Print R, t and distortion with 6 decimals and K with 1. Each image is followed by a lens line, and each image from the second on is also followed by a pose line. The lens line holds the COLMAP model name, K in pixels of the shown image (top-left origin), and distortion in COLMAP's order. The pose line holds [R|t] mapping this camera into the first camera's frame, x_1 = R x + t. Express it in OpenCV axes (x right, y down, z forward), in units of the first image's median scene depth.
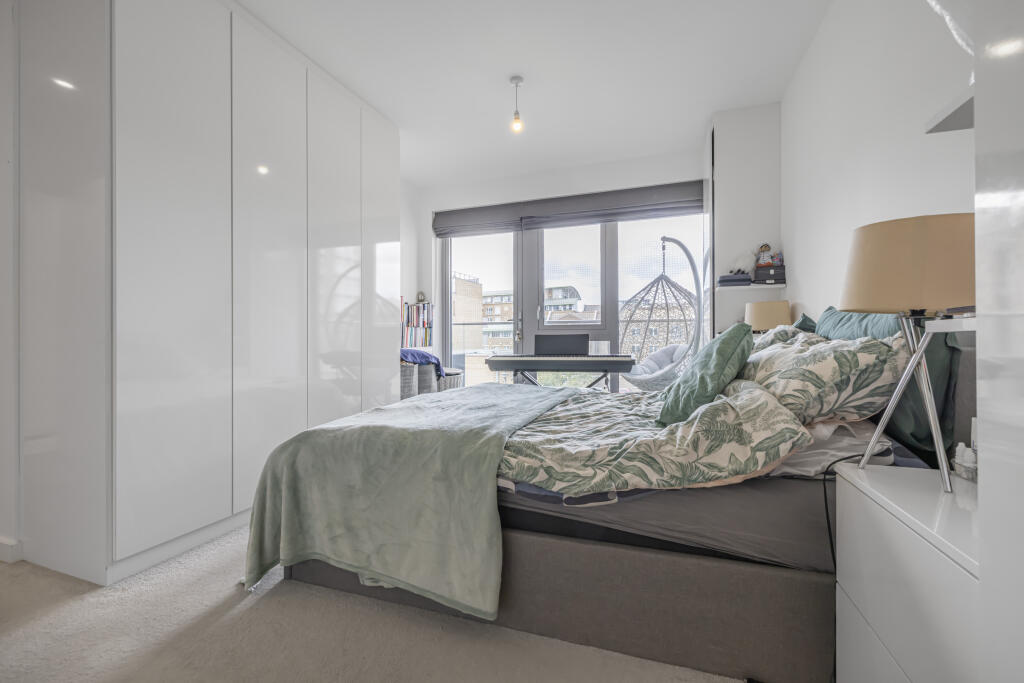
lens RADIAL K [[432.0, 0, 511.5], [0, 432.0, 339.6], [0, 0, 1]] dist [0.000032, 0.000244]
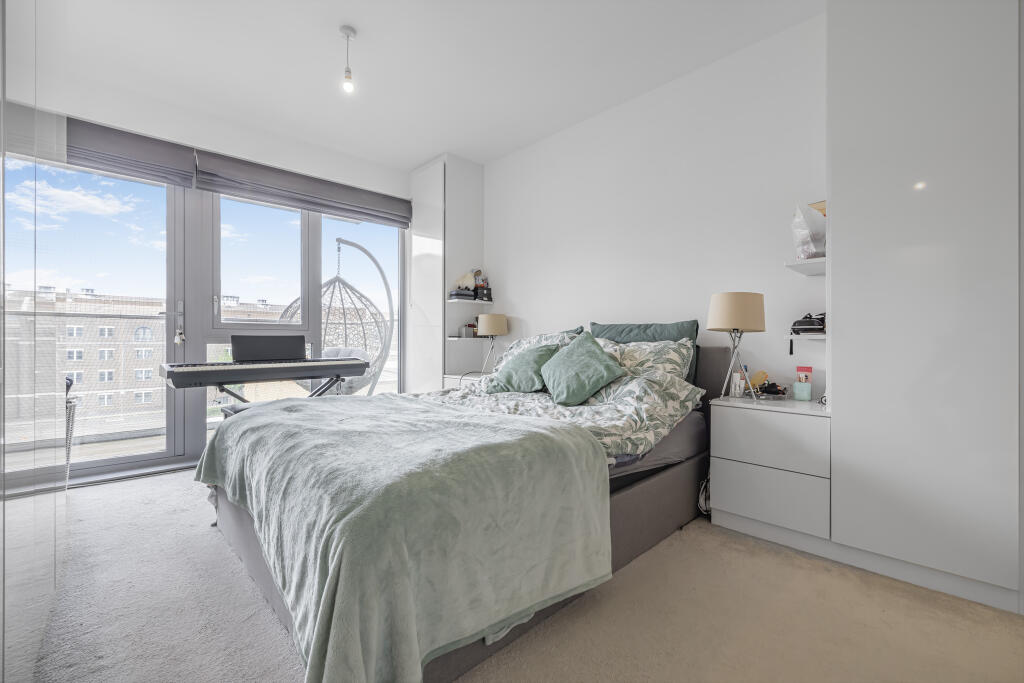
lens RADIAL K [[432.0, 0, 510.0], [0, 432.0, 344.1], [0, 0, 1]] dist [0.000032, 0.000244]
pose [[0.458516, -0.000340, 0.888686, -0.398498], [-0.001378, 0.999998, 0.001094, 0.002720], [-0.888685, -0.001726, 0.458515, 0.229415]]
